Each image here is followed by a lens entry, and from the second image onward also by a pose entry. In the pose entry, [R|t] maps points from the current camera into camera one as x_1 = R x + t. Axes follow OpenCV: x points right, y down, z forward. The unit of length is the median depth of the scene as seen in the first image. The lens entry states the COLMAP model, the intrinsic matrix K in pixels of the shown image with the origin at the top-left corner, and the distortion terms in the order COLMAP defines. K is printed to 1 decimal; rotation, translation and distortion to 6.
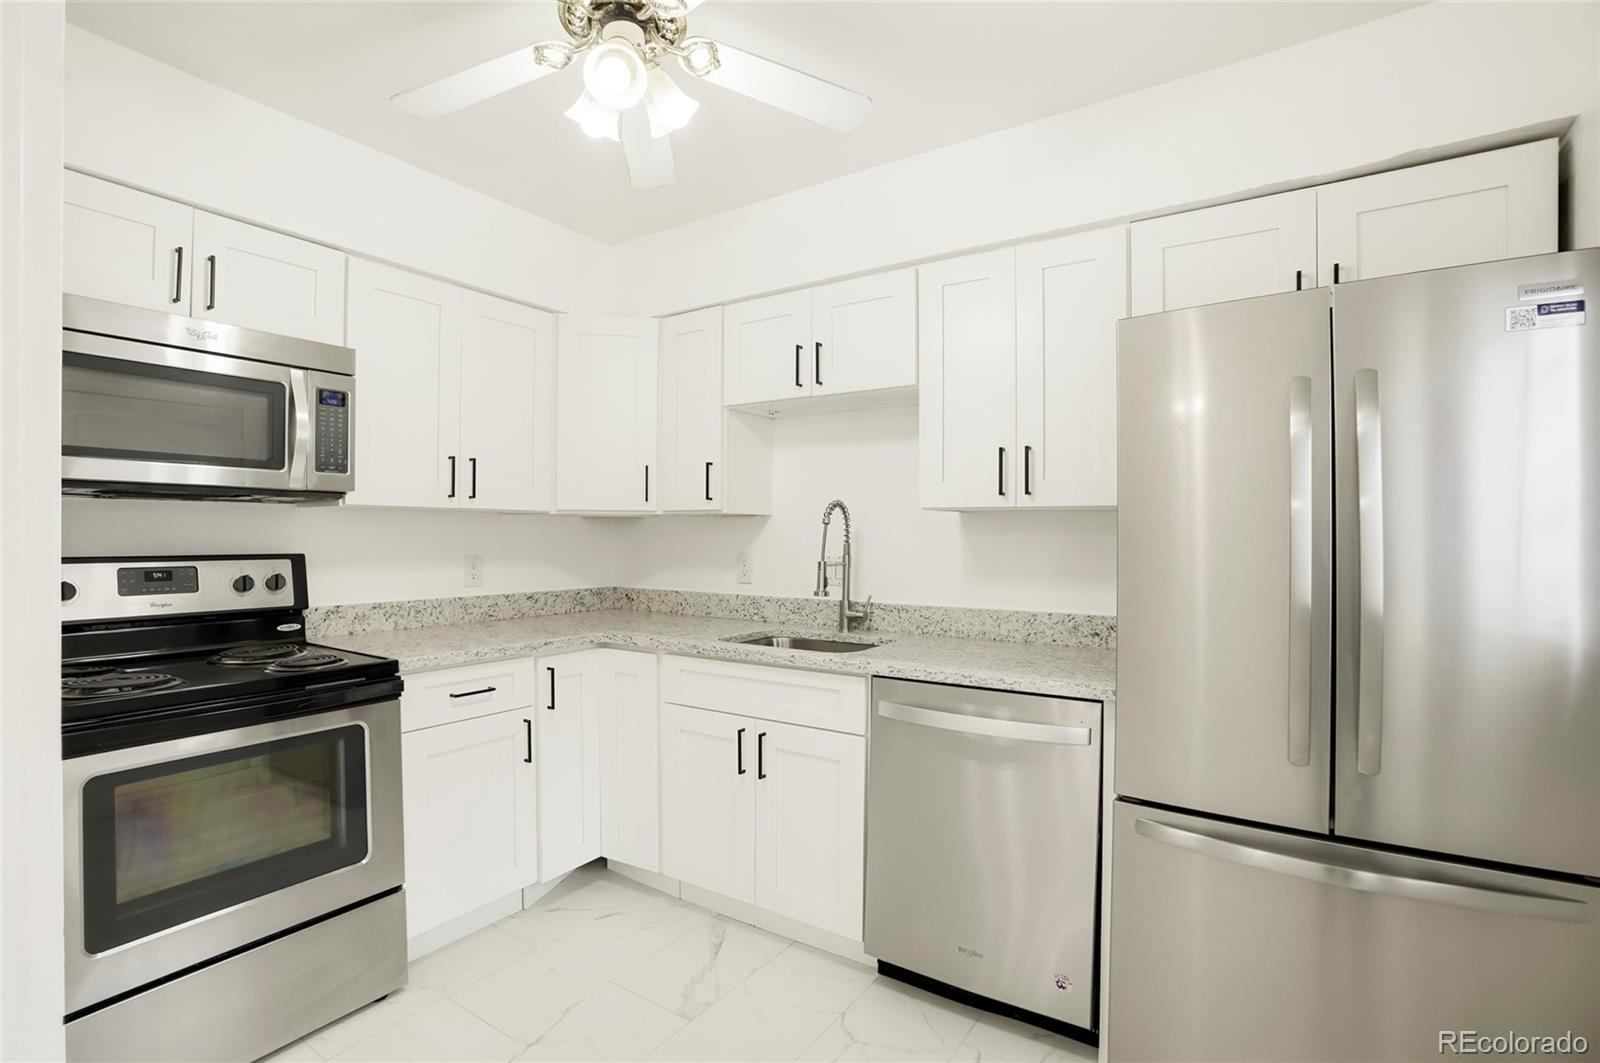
lens RADIAL K [[769.1, 0, 767.7], [0, 769.1, 532.1], [0, 0, 1]] dist [-0.099478, 0.066757]
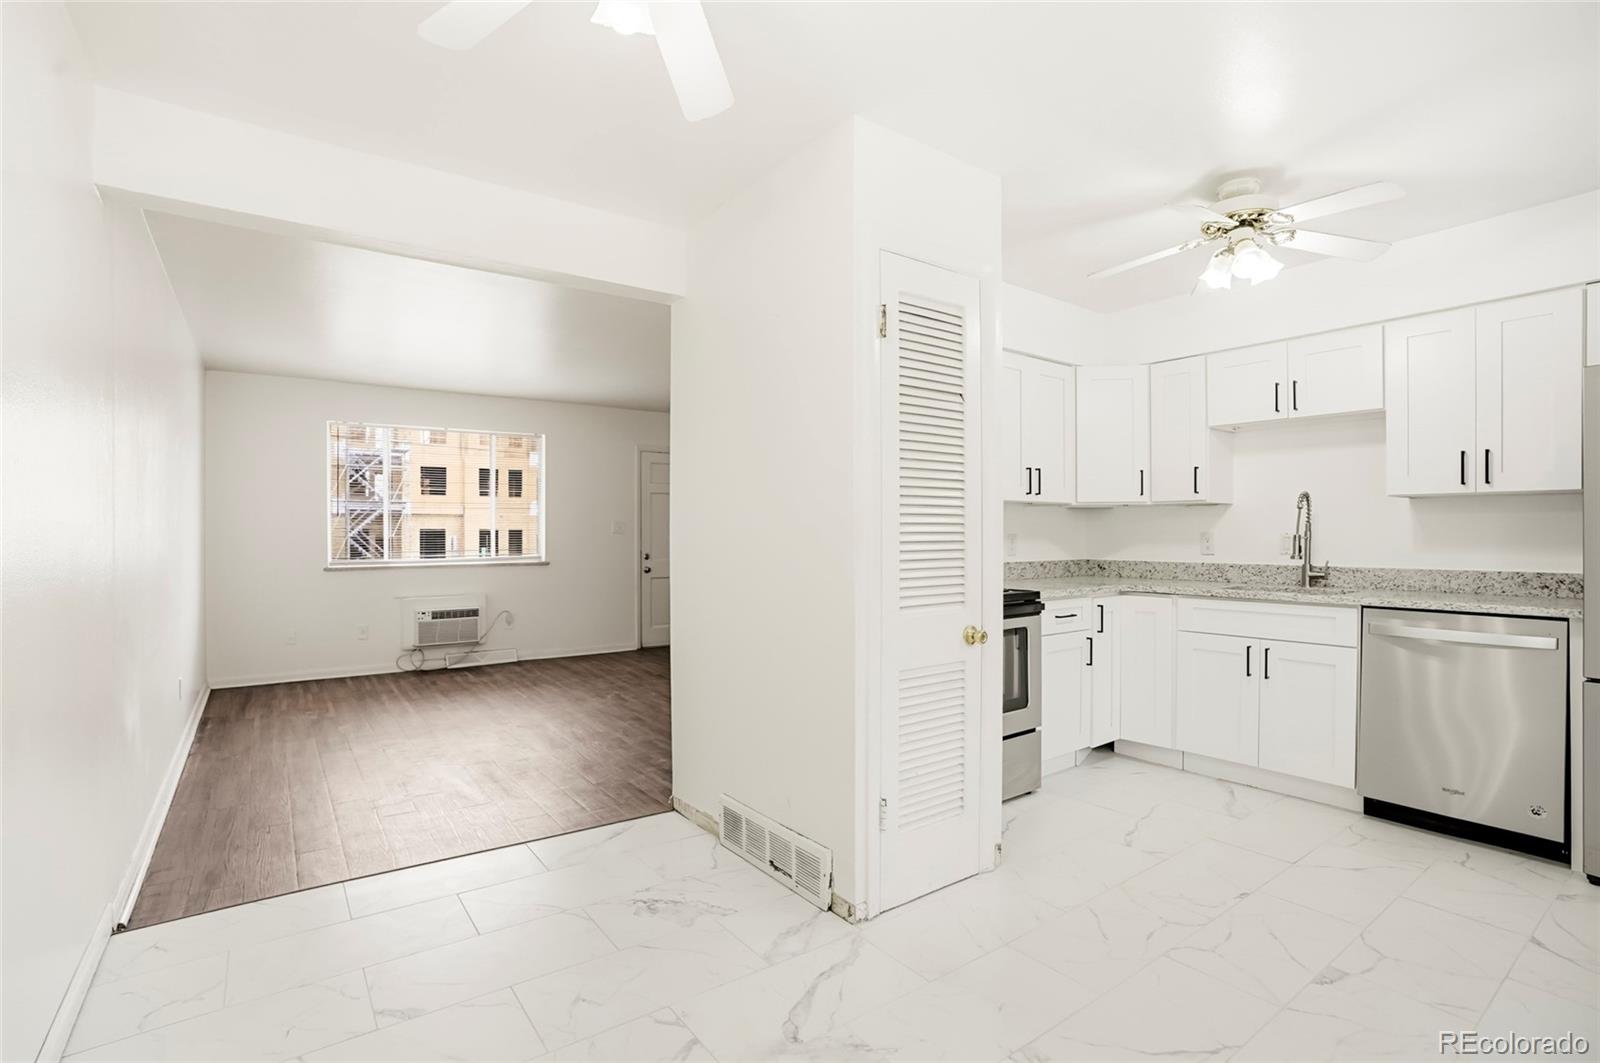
lens RADIAL K [[744.7, 0, 787.6], [0, 744.7, 533.8], [0, 0, 1]] dist [-0.061165, 0.021851]
pose [[0.941923, -0.005781, -0.335778, -0.364926], [0.007081, 0.999971, 0.002648, 0.026157], [0.335753, -0.004872, 0.941937, -0.578131]]
